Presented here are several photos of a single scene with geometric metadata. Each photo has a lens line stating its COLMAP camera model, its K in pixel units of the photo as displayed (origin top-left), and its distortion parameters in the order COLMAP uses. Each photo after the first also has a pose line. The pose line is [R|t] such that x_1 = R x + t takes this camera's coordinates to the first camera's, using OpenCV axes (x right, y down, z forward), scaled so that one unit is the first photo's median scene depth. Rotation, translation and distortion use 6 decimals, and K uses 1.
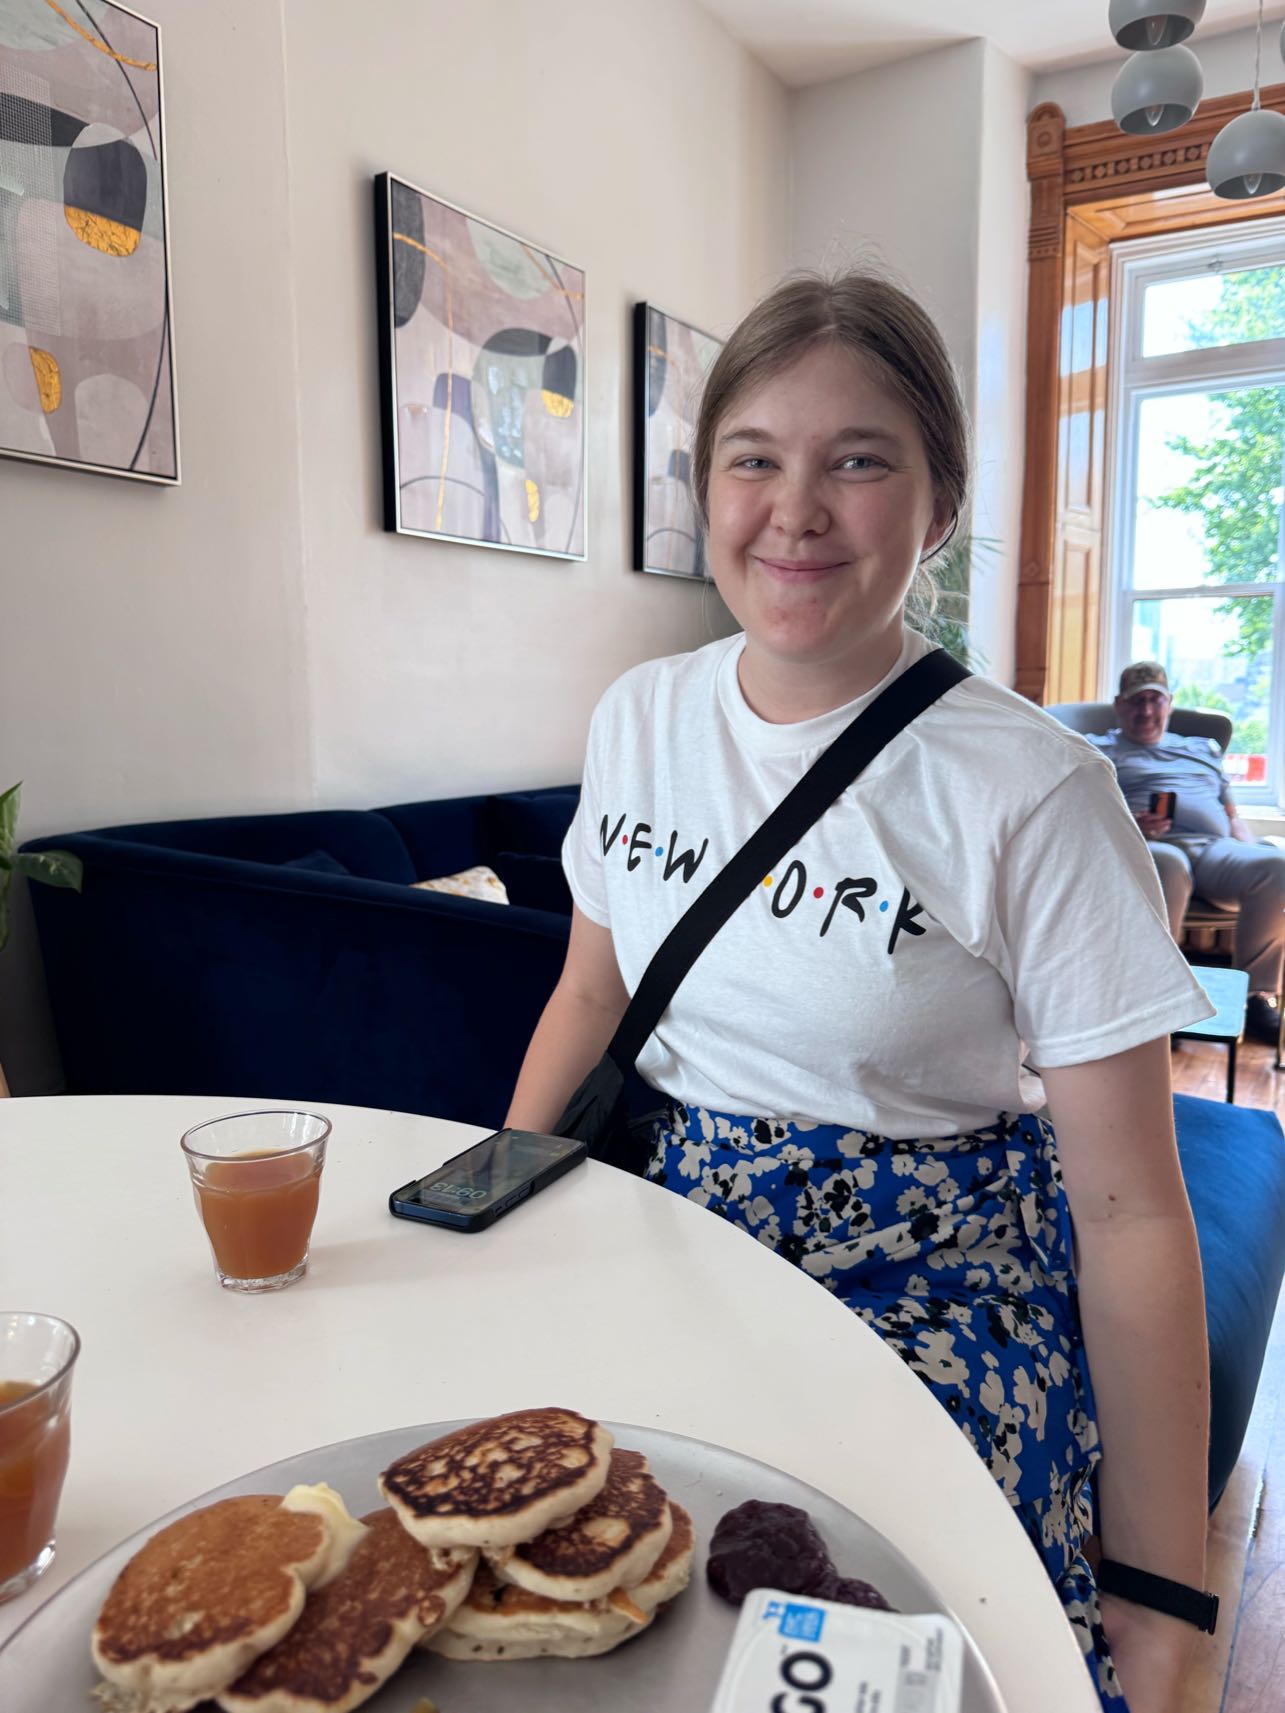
lens RADIAL K [[1192.1, 0, 642.5], [0, 1192.1, 856.5], [0, 0, 1]] dist [-0.002926, -0.000095]
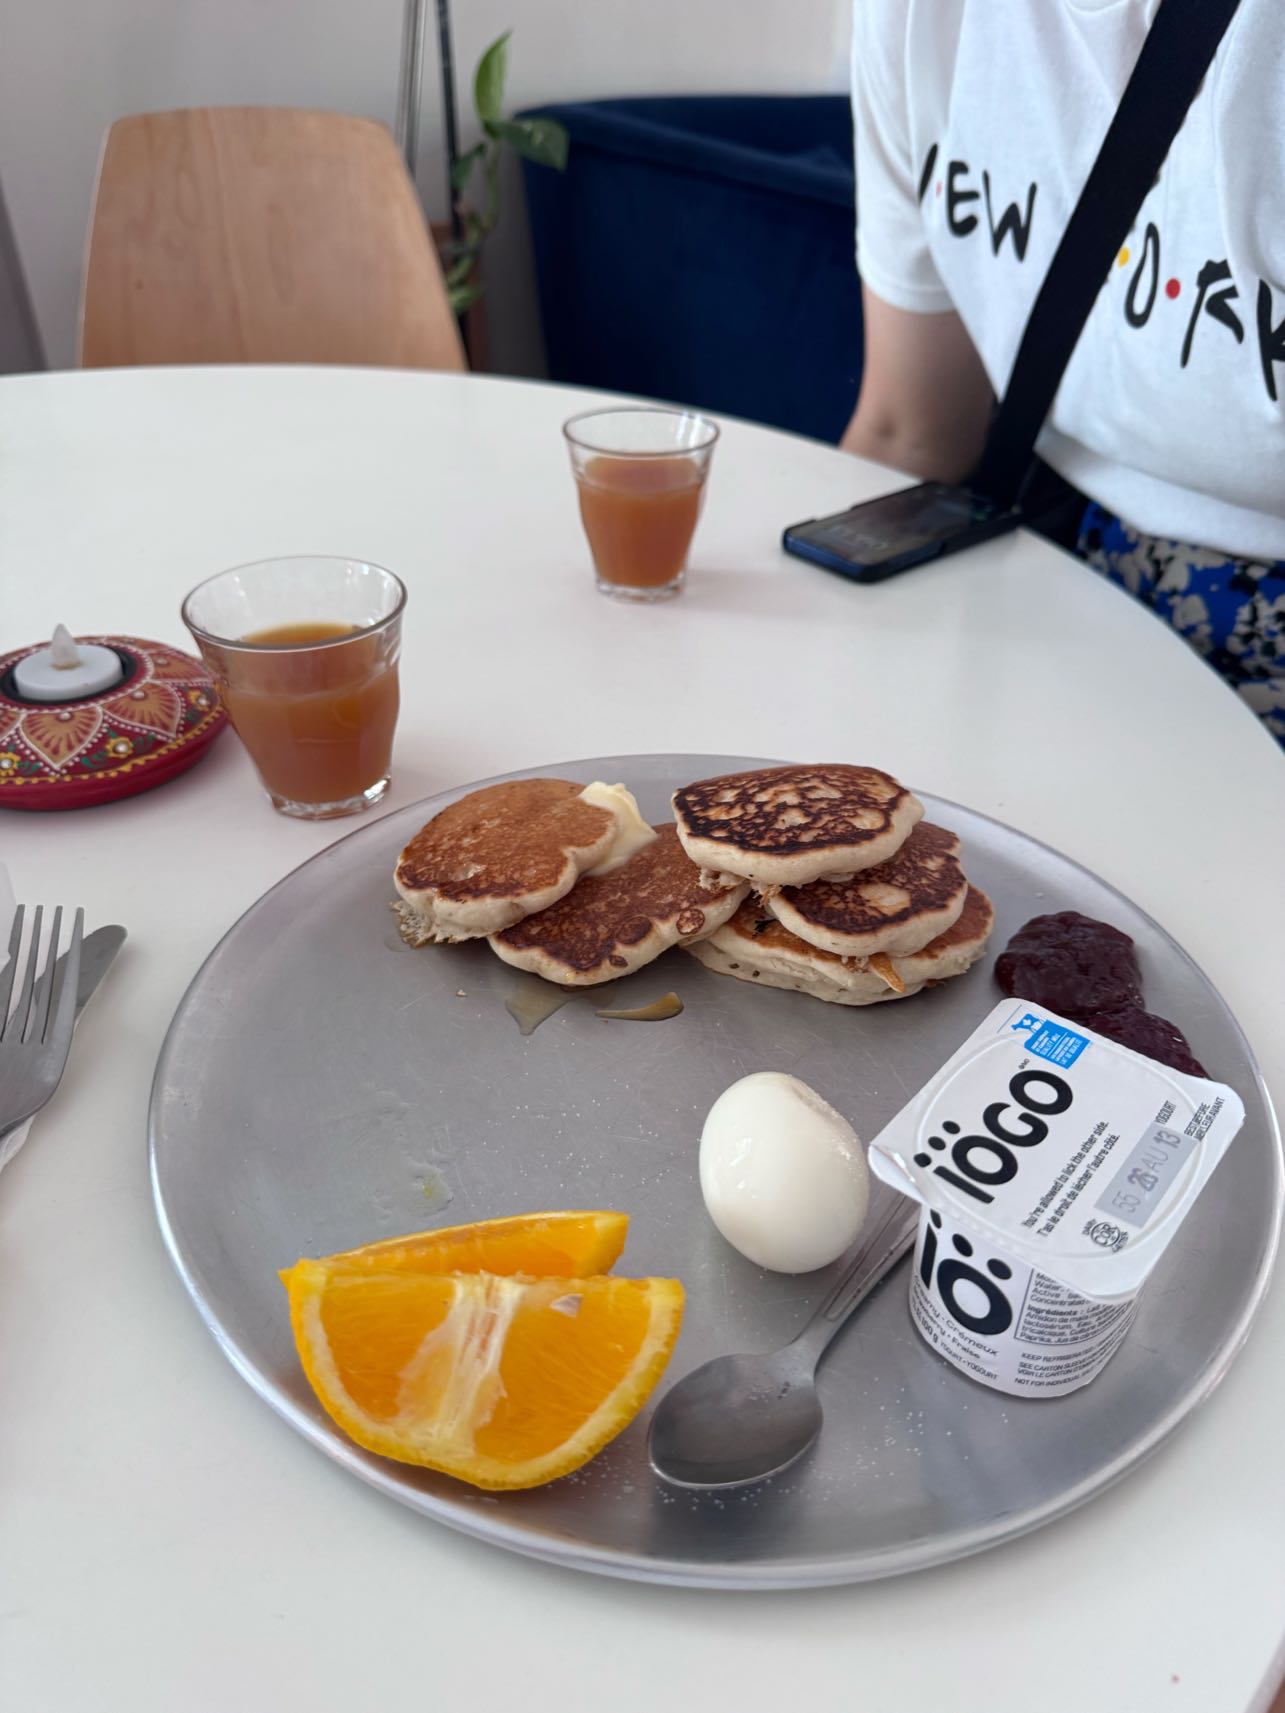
lens RADIAL K [[1247.1, 0, 642.5], [0, 1247.1, 856.5], [0, 0, 1]] dist [0.123686, -0.318064]
pose [[0.922800, 0.242176, -0.299650, 0.076567], [-0.065436, 0.864965, 0.497547, 0.073600], [0.379681, -0.439529, 0.814037, 0.161719]]
